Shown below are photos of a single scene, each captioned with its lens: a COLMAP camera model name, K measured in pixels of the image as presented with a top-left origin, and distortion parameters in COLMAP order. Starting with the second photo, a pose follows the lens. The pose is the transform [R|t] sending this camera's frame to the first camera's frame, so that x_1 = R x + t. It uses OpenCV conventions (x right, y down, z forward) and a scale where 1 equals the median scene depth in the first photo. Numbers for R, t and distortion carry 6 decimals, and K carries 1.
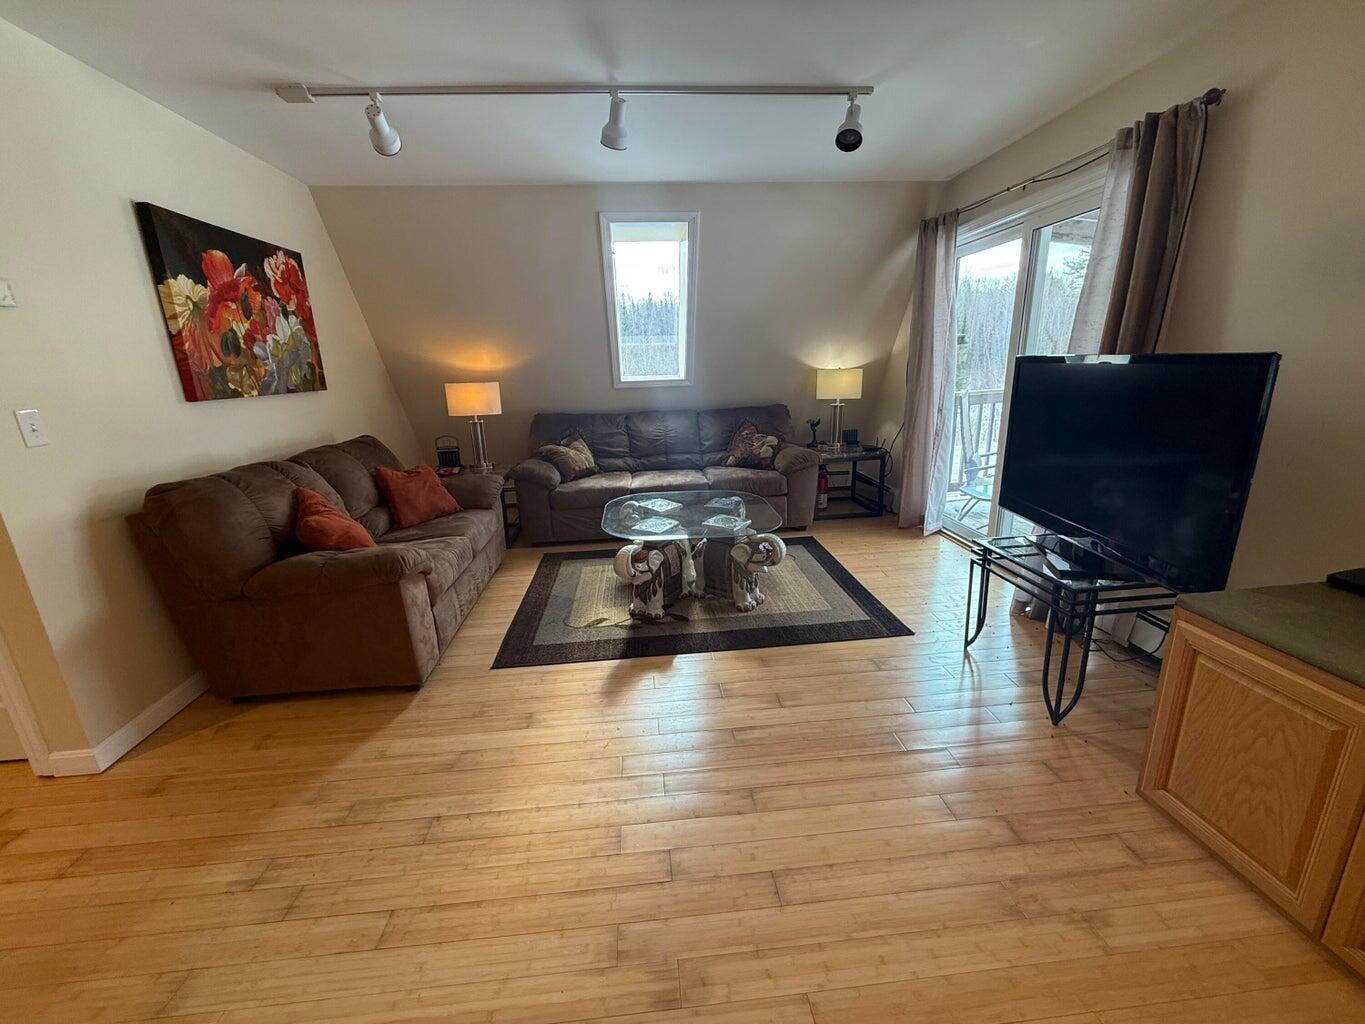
lens RADIAL K [[543.1, 0, 680.0], [0, 543.1, 510.1], [0, 0, 1]] dist [-0.000022, -0.000253]
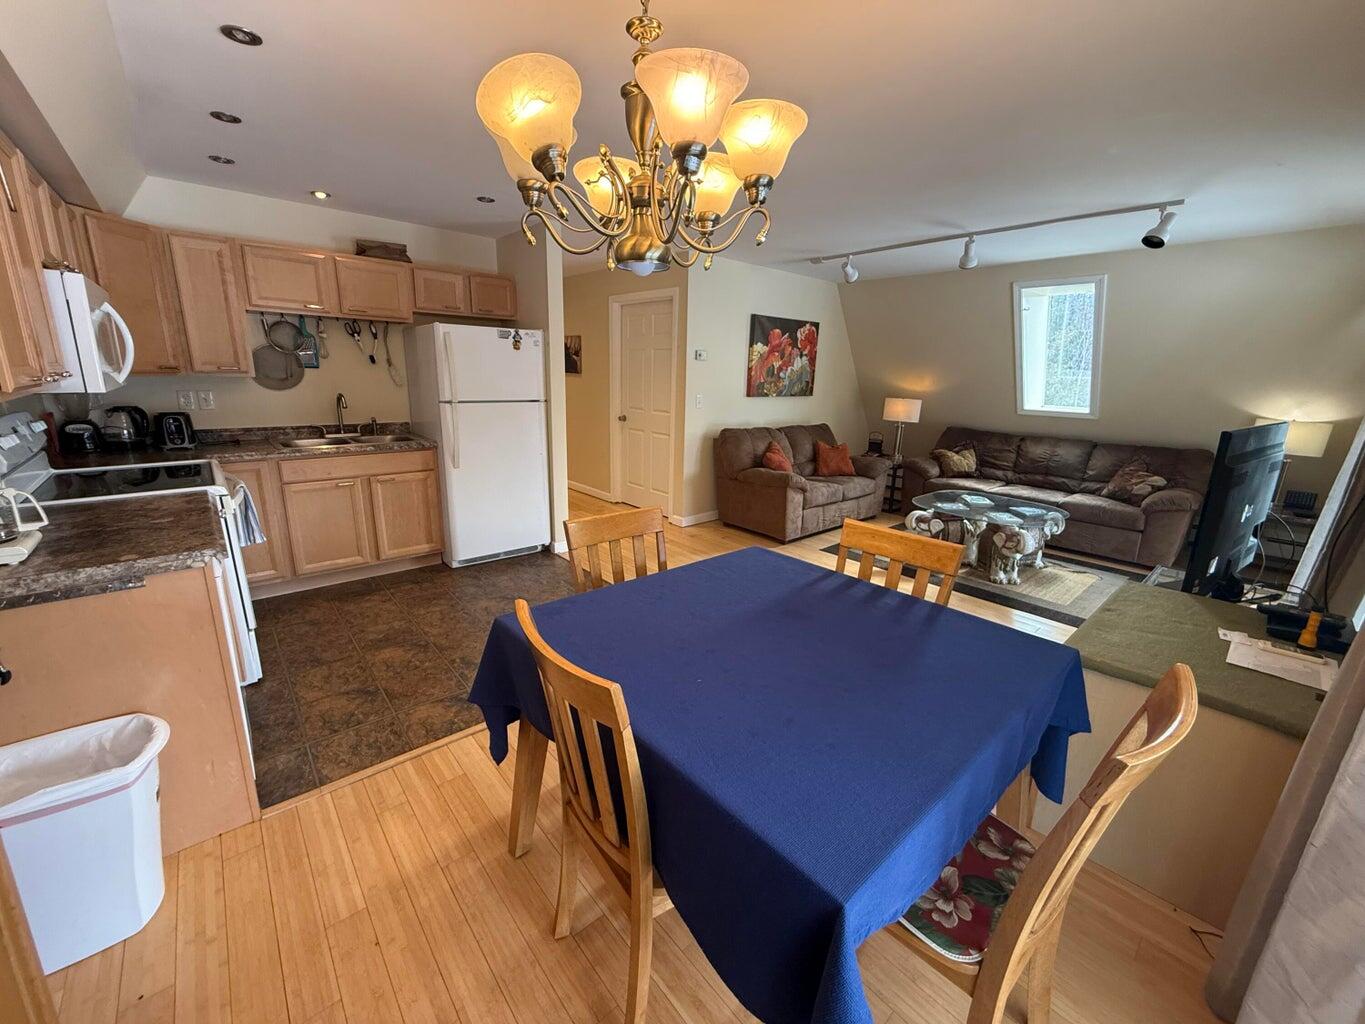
lens RADIAL K [[543.1, 0, 680.1], [0, 543.1, 510.6], [0, 0, 1]] dist [-0.000022, -0.000253]
pose [[0.585954, 0.248697, -0.771238, 0.679210], [-0.257633, 0.959533, 0.113678, 0.061699], [0.768299, 0.132086, 0.626314, -0.492265]]
